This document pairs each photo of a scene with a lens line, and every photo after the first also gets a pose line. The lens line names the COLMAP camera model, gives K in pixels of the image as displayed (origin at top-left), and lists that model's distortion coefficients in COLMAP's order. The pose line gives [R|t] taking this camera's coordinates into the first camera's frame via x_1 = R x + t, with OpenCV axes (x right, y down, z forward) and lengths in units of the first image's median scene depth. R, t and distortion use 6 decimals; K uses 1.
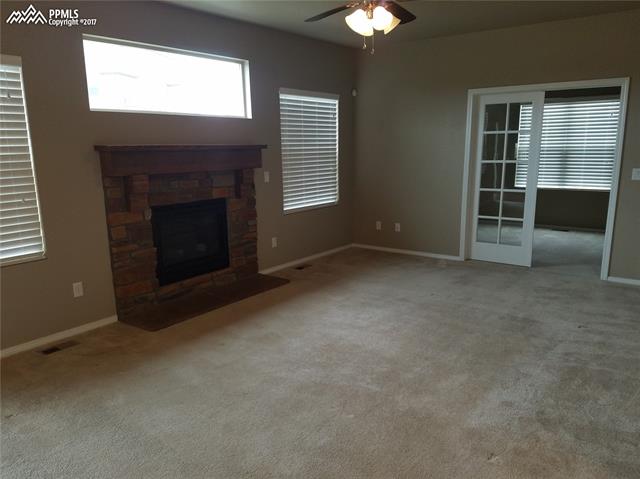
lens RADIAL K [[495.4, 0, 317.3], [0, 495.4, 252.5], [0, 0, 1]] dist [0.225845, -0.309296]
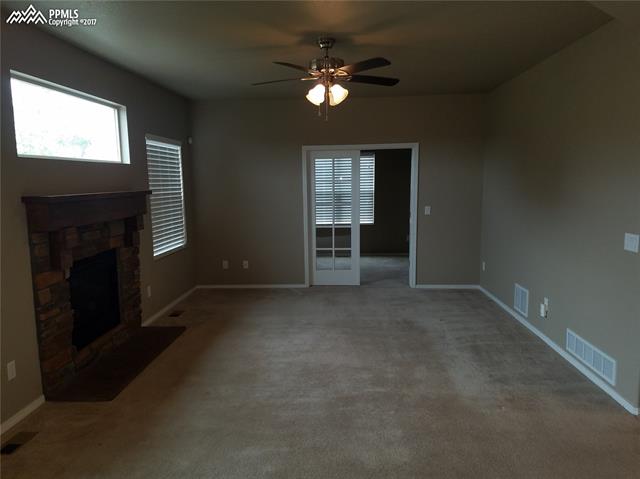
lens RADIAL K [[495.4, 0, 317.3], [0, 495.4, 252.5], [0, 0, 1]] dist [0.225845, -0.309296]
pose [[0.834363, -0.079721, 0.545420, -0.415435], [0.122560, 0.991548, -0.042559, -0.016541], [-0.537417, 0.102356, 0.837082, 0.021291]]
